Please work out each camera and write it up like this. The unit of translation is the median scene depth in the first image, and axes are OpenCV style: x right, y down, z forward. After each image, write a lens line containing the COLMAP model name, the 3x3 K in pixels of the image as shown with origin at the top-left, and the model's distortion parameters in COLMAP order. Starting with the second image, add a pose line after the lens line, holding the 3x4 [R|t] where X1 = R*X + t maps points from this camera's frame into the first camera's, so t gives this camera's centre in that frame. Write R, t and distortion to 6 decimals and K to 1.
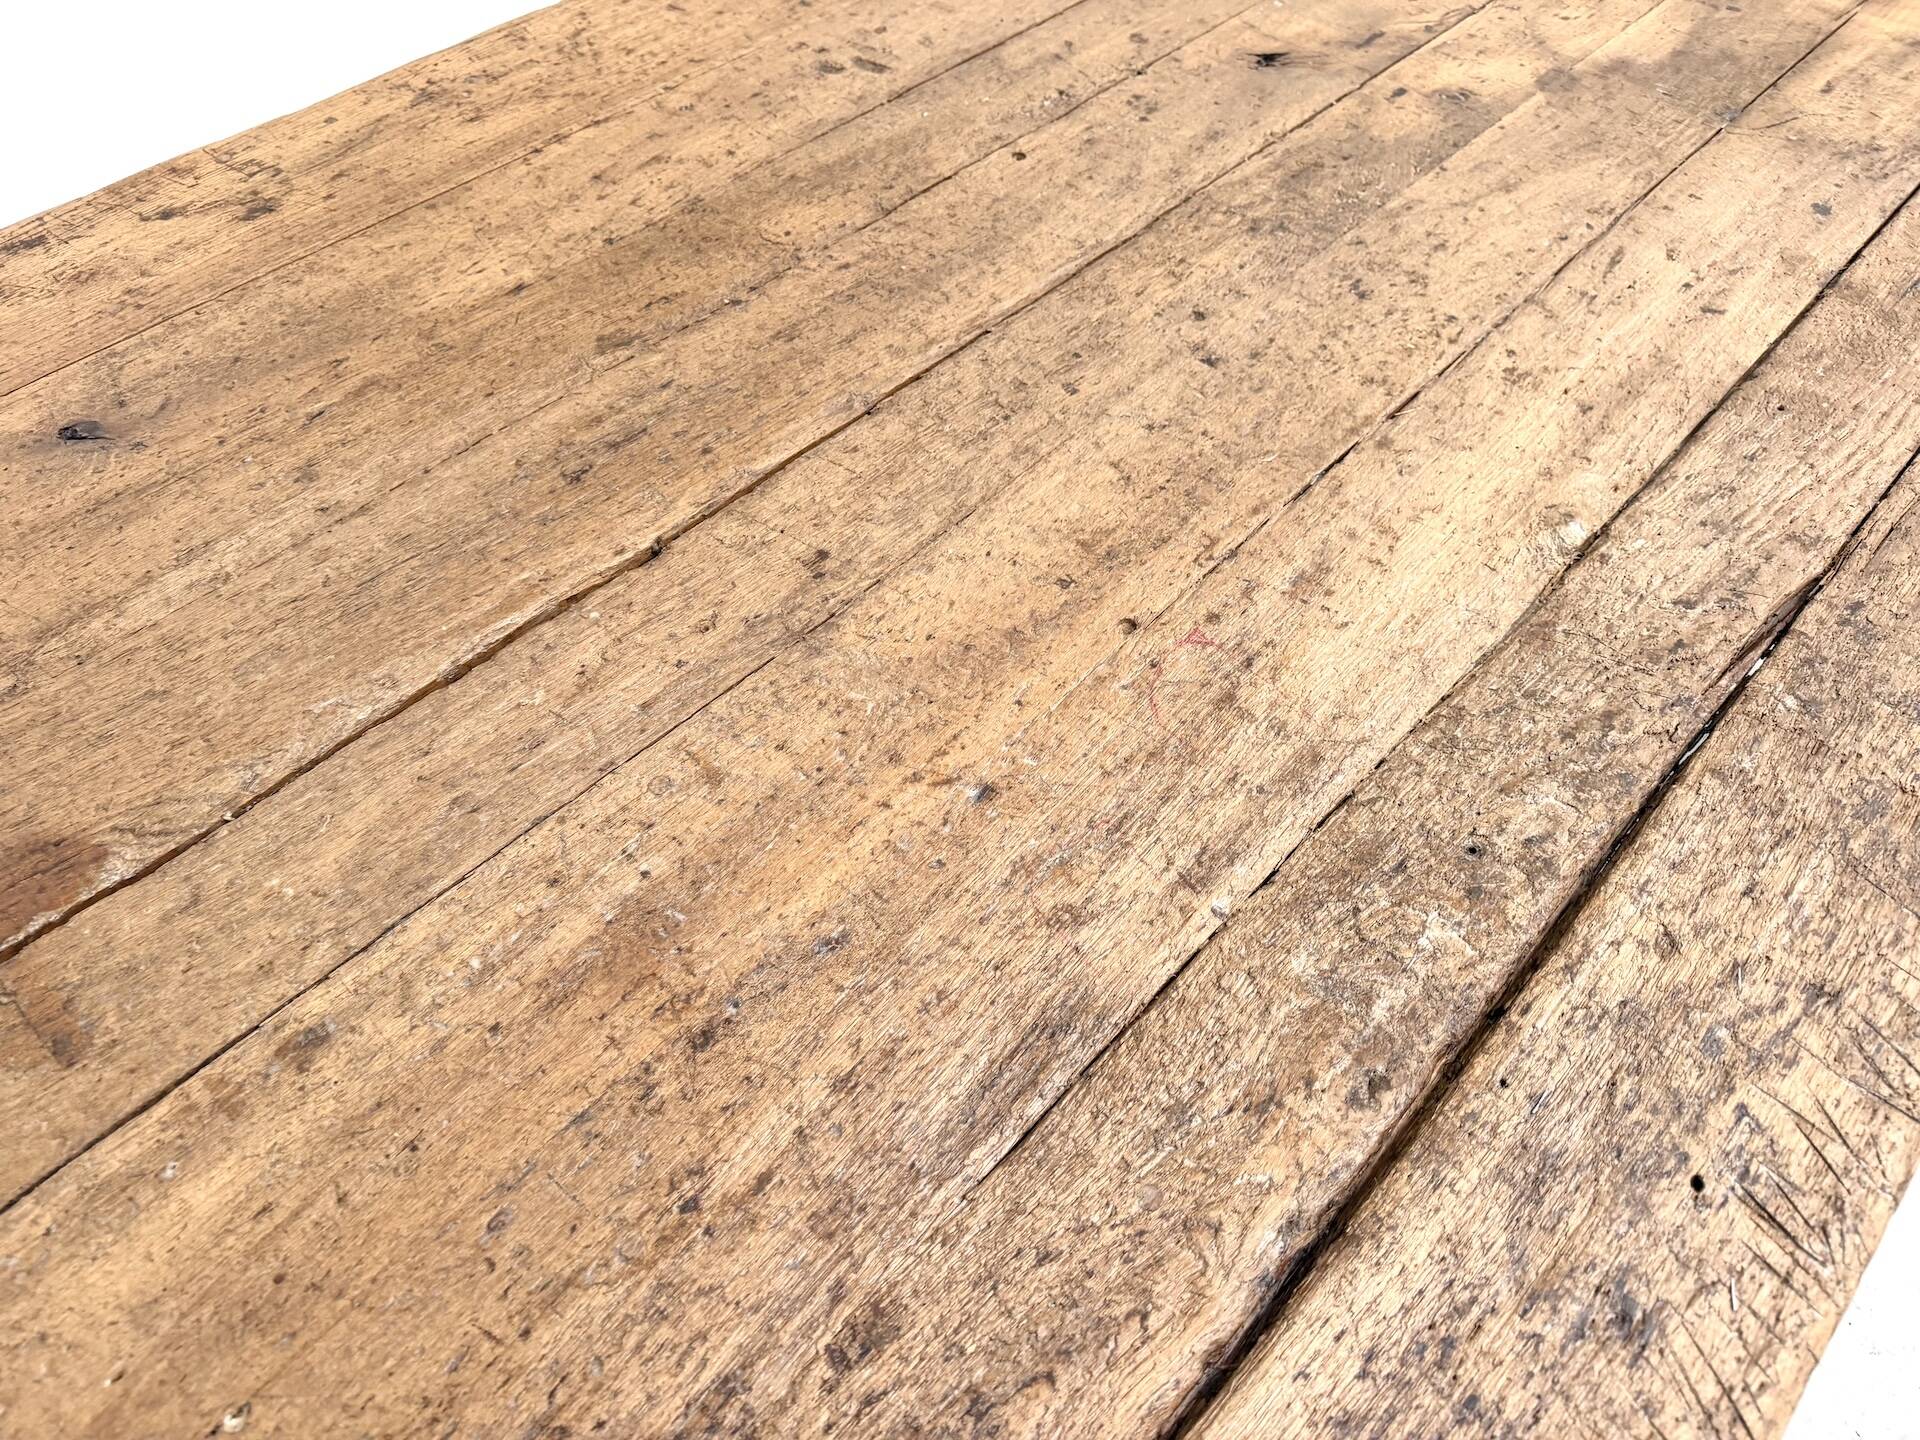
lens RADIAL K [[1356.7, 0, 951.4], [0, 1356.7, 721.1], [0, 0, 1]] dist [0.077501, -0.114659]
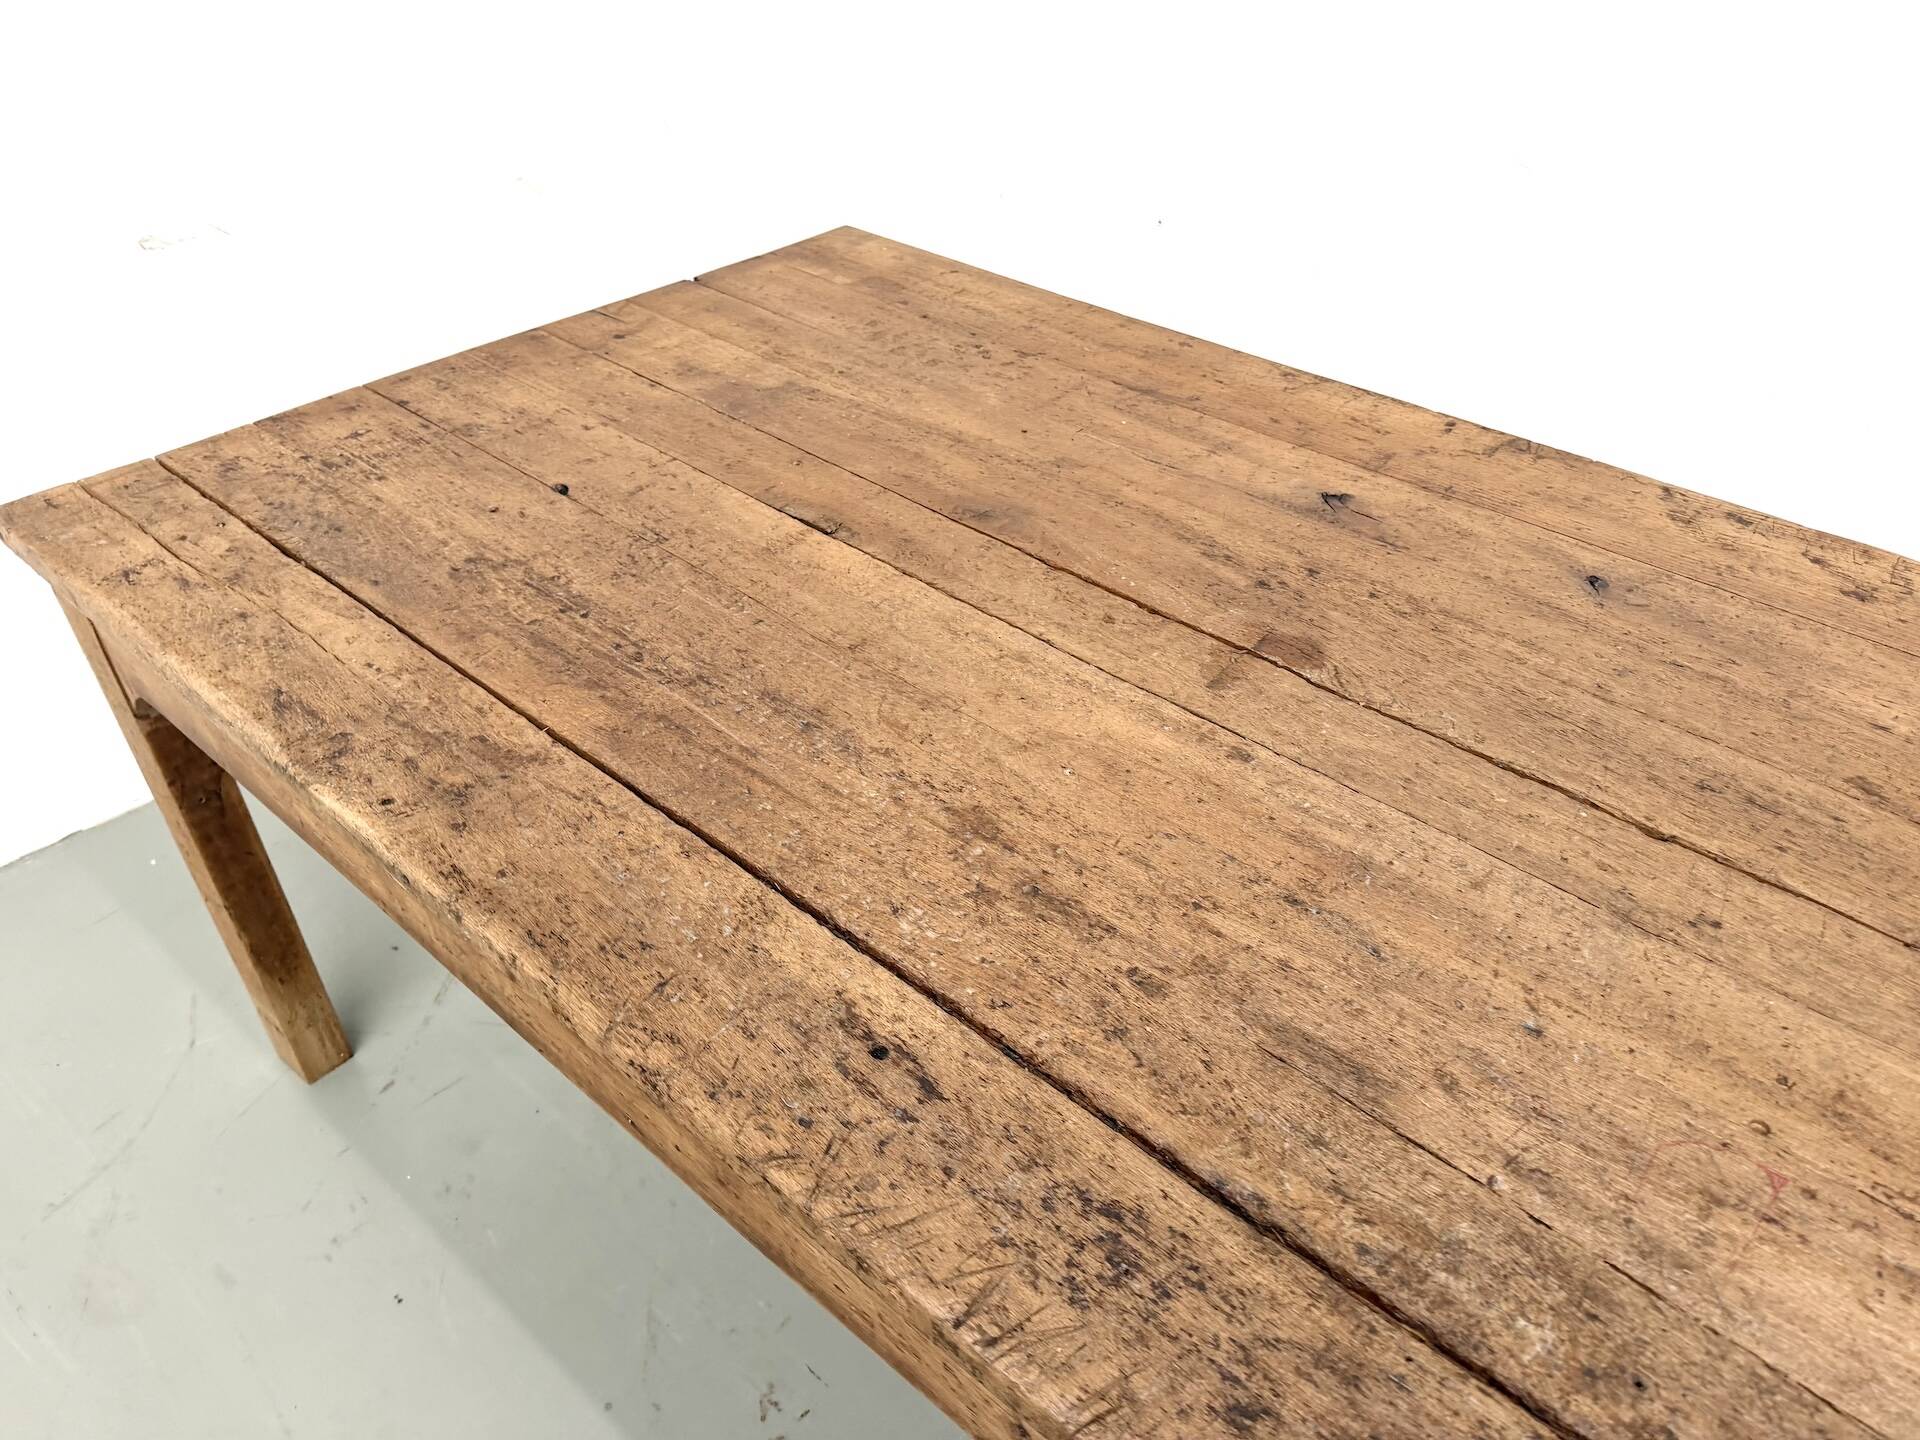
lens RADIAL K [[1356.7, 0, 972.7], [0, 1356.7, 736.0], [0, 0, 1]] dist [0.077501, -0.114659]
pose [[0.046471, 0.612615, -0.789014, 0.934645], [-0.784600, 0.511256, 0.350743, -0.143244], [0.618259, 0.602761, 0.504416, -0.210764]]
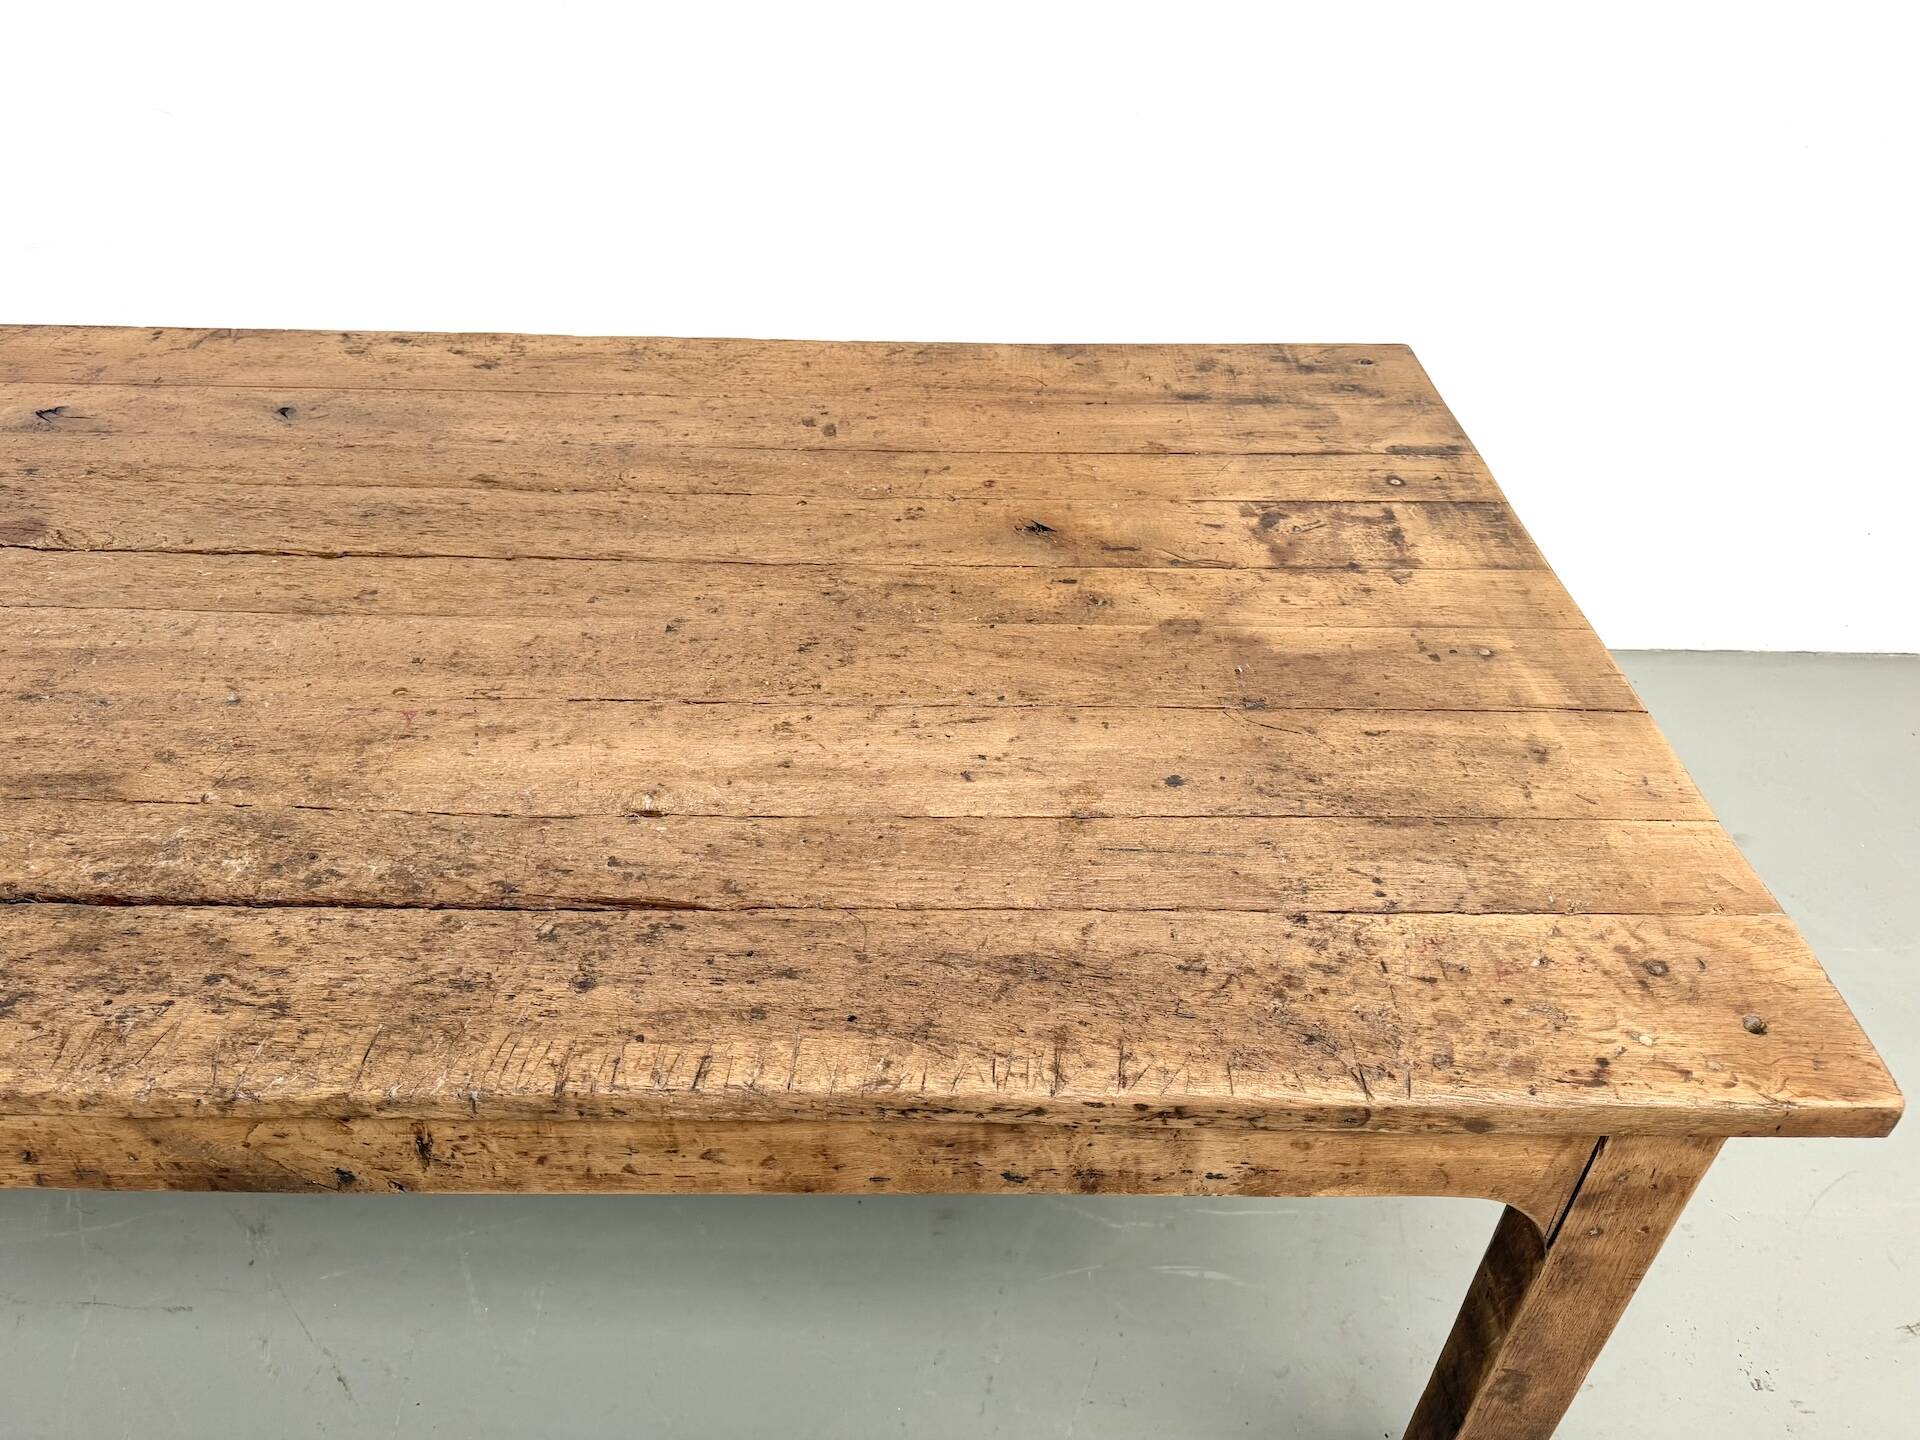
lens RADIAL K [[1356.7, 0, 954.0], [0, 1356.7, 697.8], [0, 0, 1]] dist [0.077501, -0.114659]
pose [[0.683143, 0.438383, -0.584069, 1.799371], [-0.575643, 0.815402, -0.061275, -0.401867], [0.449389, 0.378075, 0.809388, -0.032969]]
